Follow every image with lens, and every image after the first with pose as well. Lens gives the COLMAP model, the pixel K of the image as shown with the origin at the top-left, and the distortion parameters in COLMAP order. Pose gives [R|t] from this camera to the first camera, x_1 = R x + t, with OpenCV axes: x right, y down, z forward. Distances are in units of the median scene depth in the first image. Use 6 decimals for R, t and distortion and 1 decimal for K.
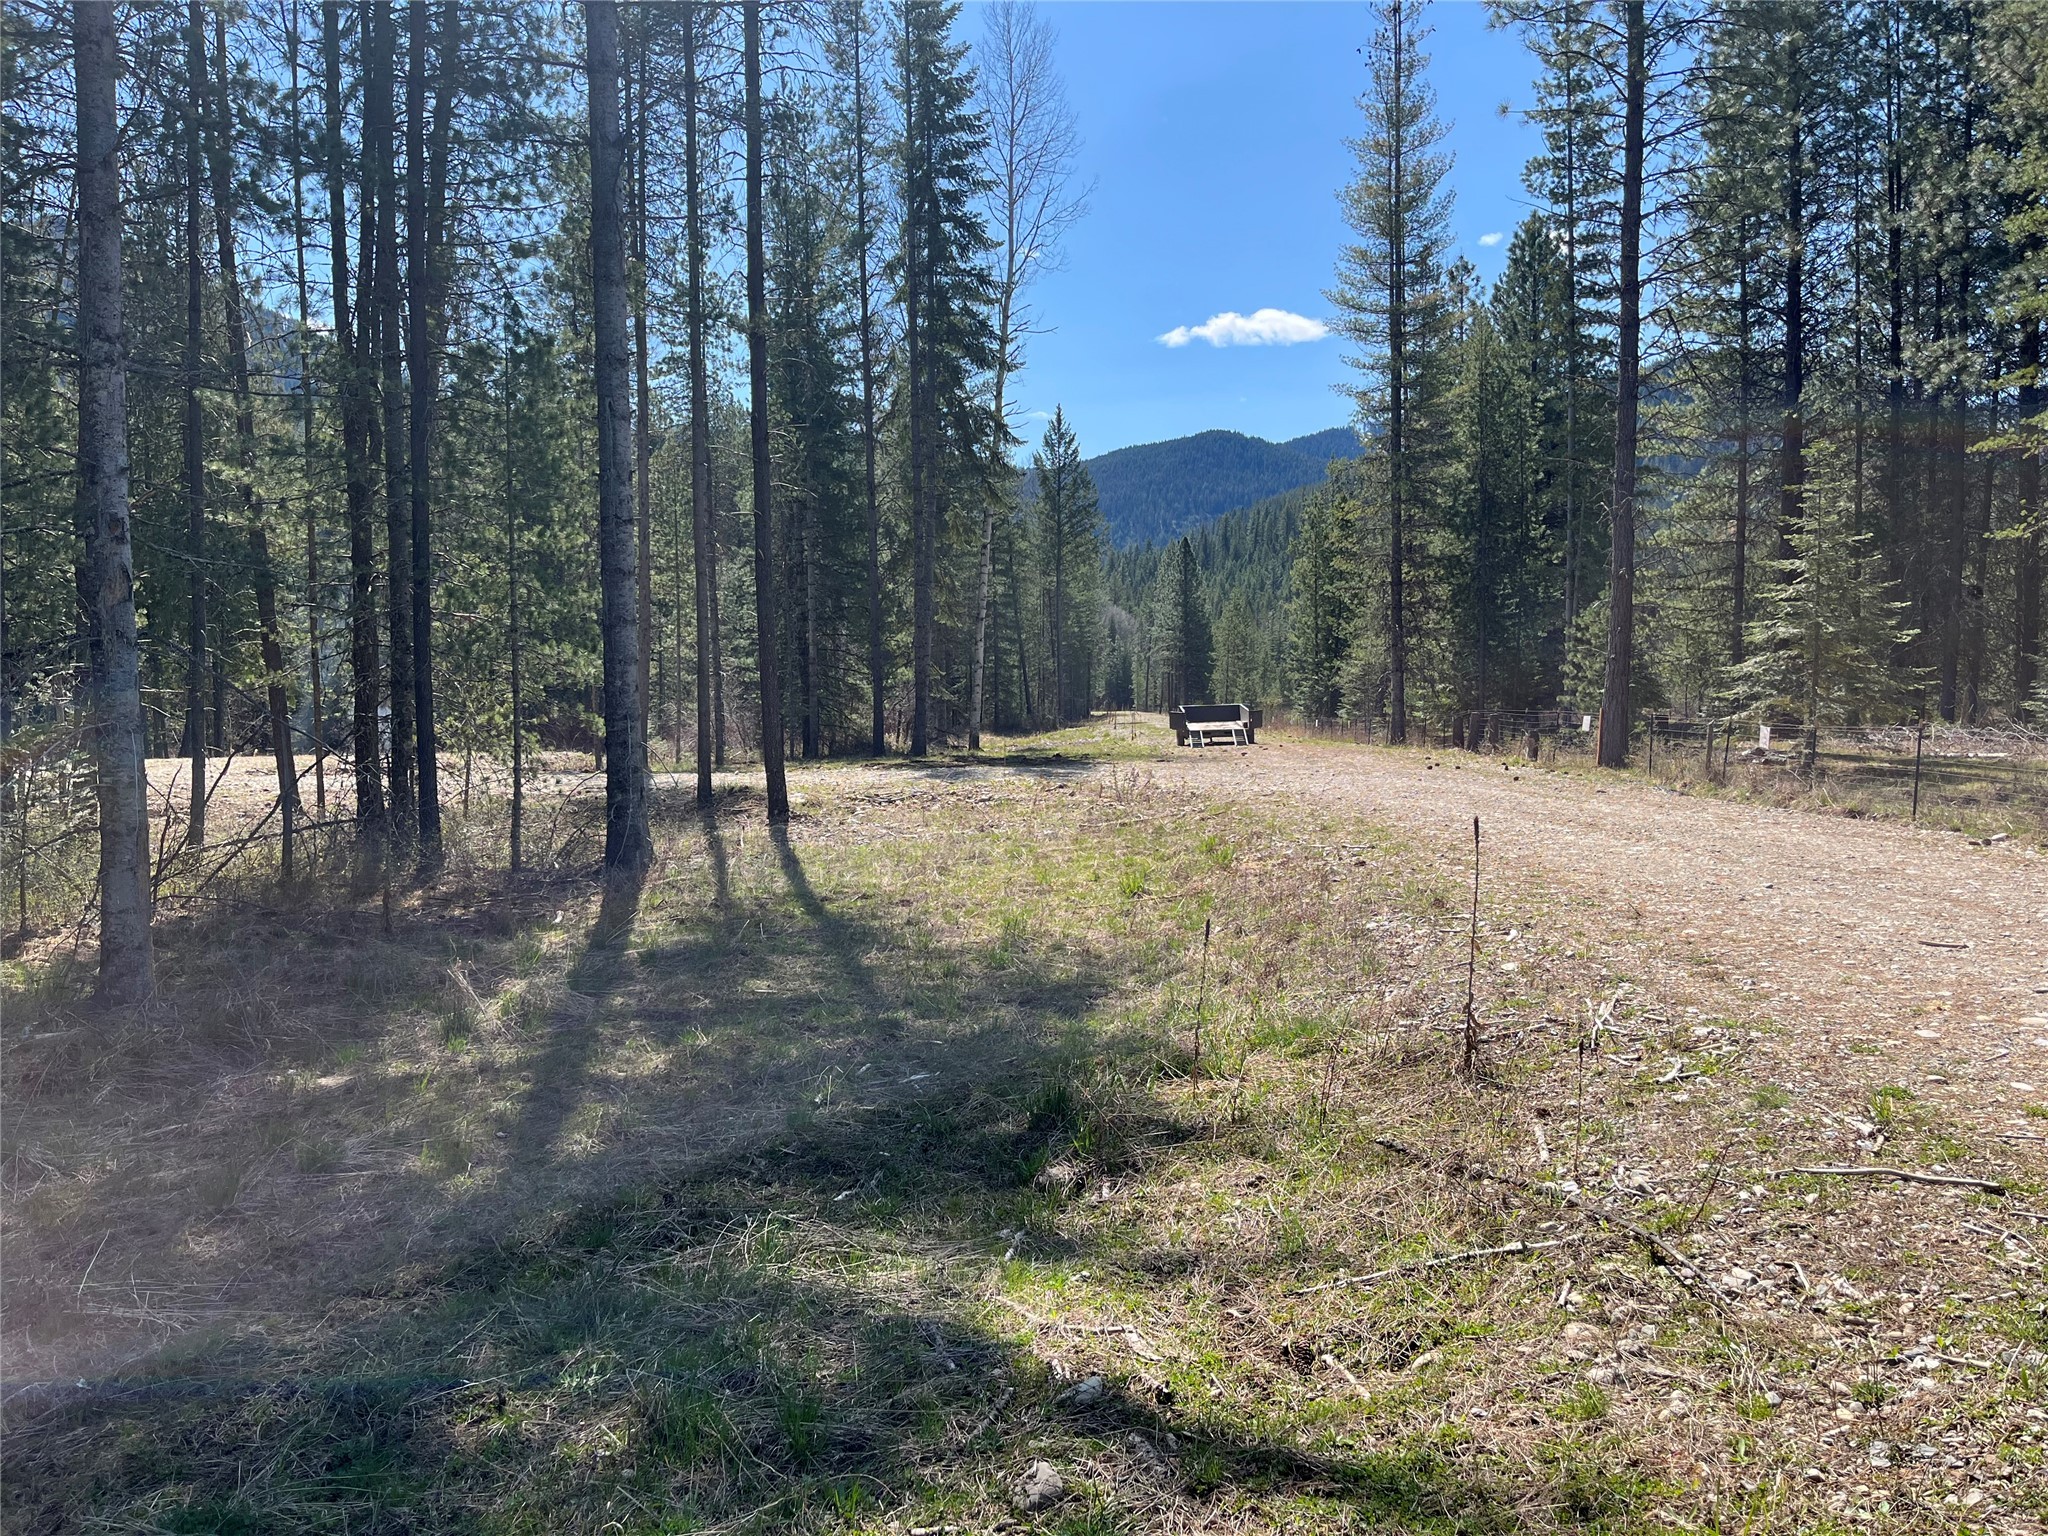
lens RADIAL K [[1594.7, 0, 1043.6], [0, 1594.7, 767.8], [0, 0, 1]] dist [0.113189, -0.128816]
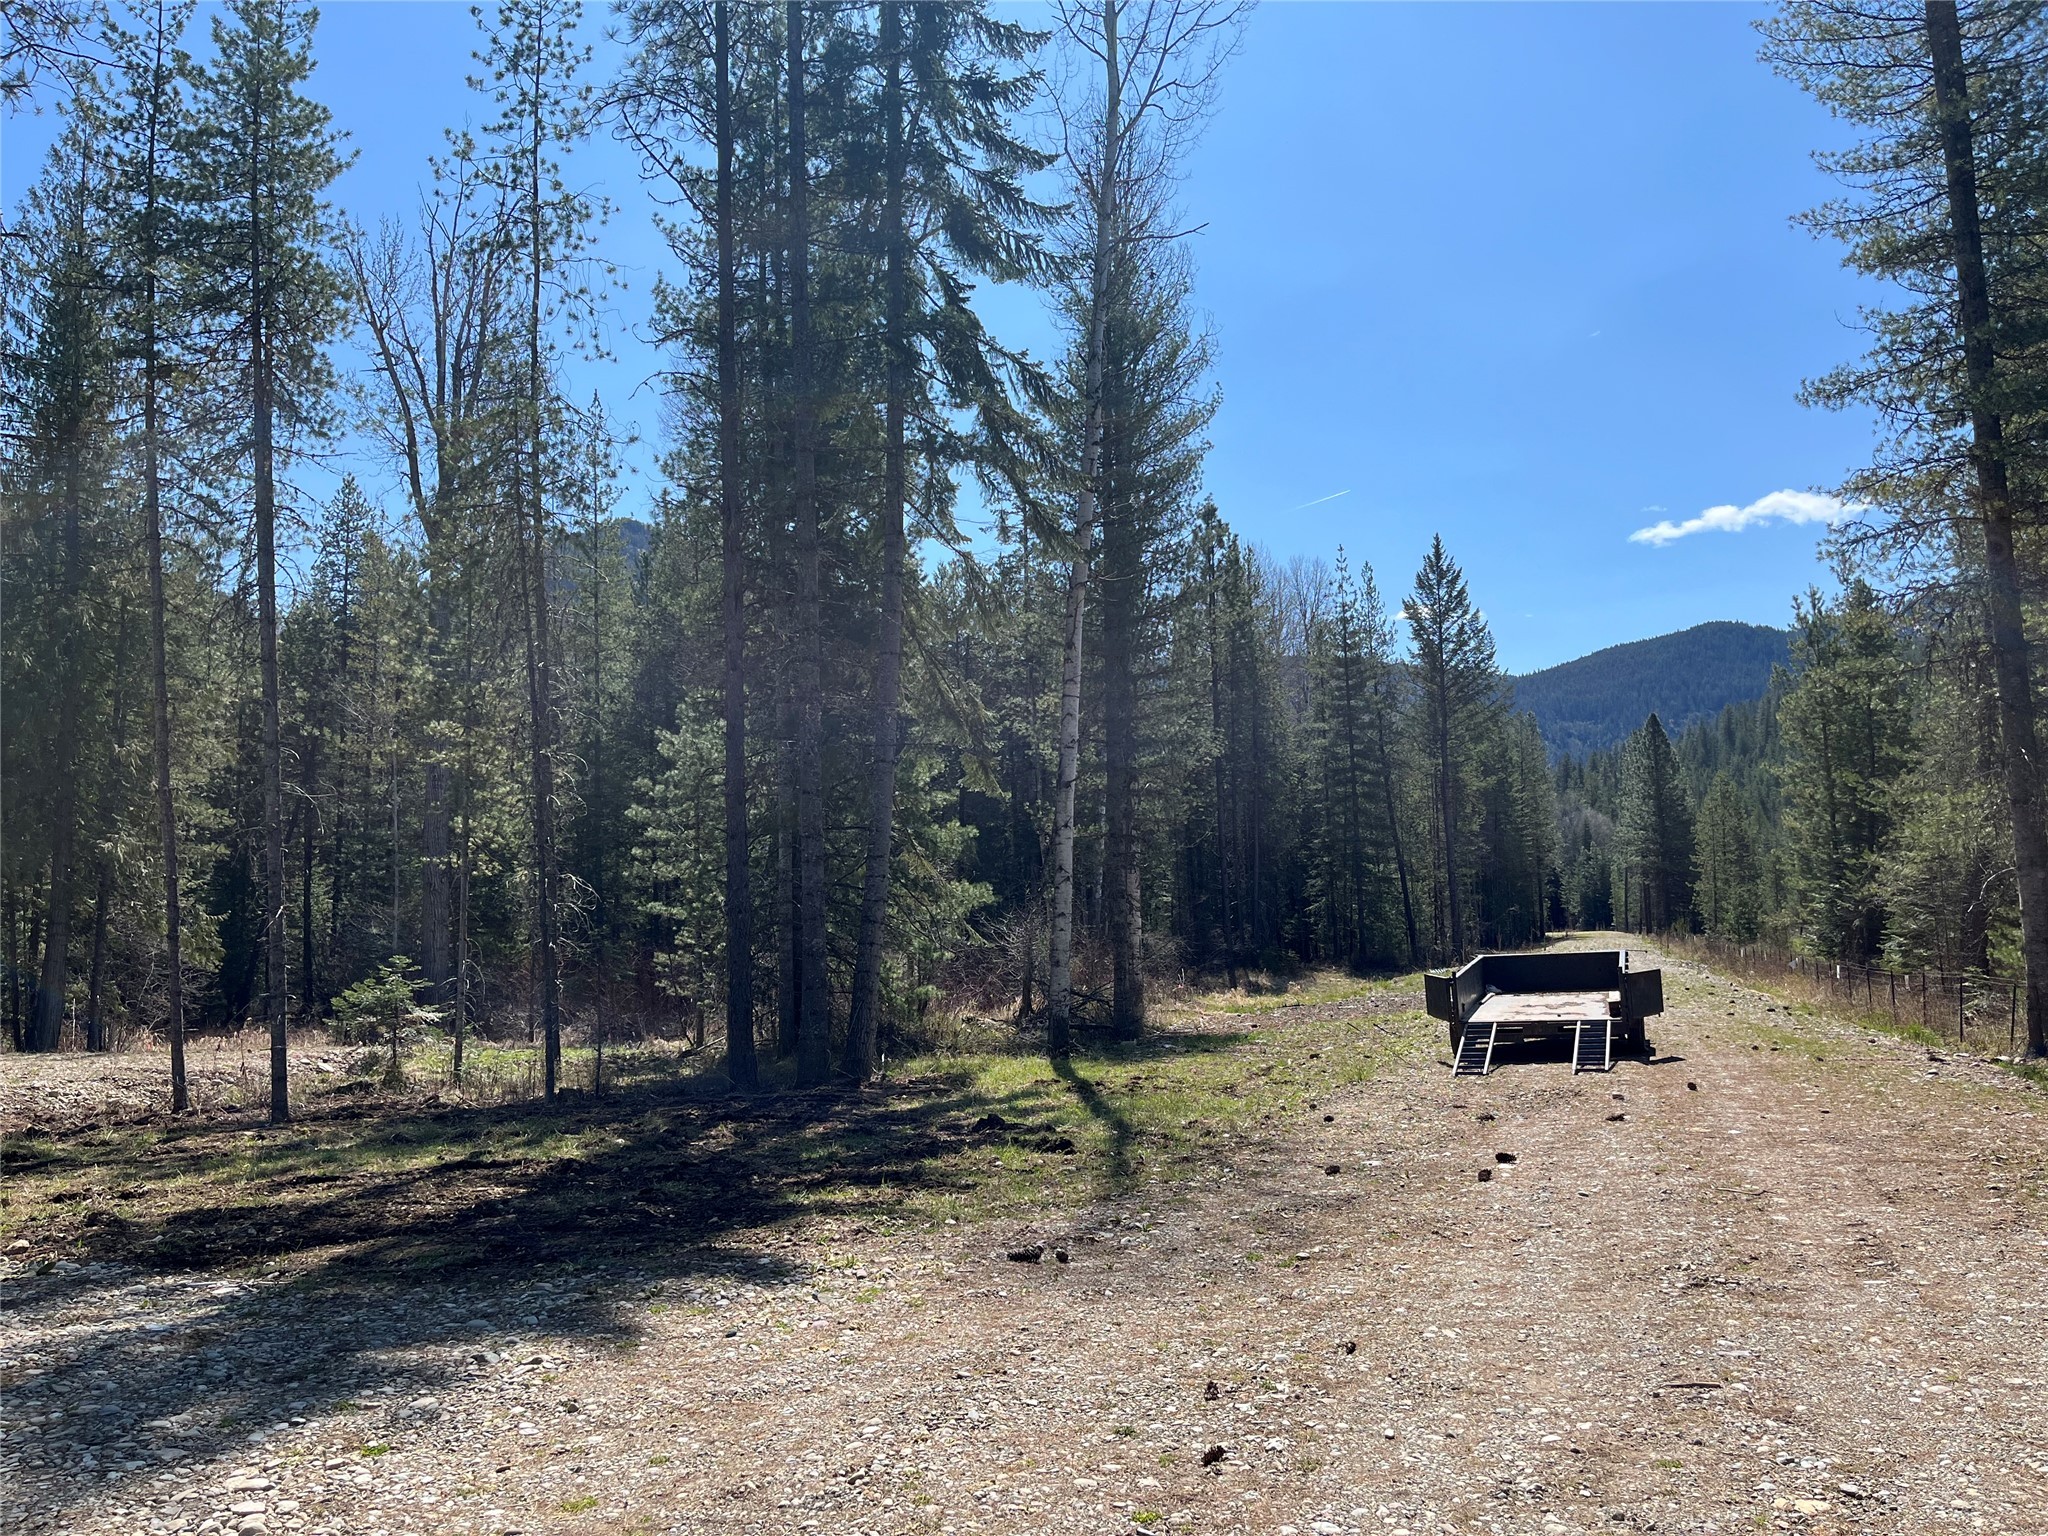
lens RADIAL K [[1594.7, 0, 1043.6], [0, 1594.7, 767.8], [0, 0, 1]] dist [0.113189, -0.128816]
pose [[0.956518, -0.046945, -0.287870, 0.023400], [0.007187, 0.990456, -0.137642, -0.006822], [0.291584, 0.129588, 0.947727, 0.121988]]
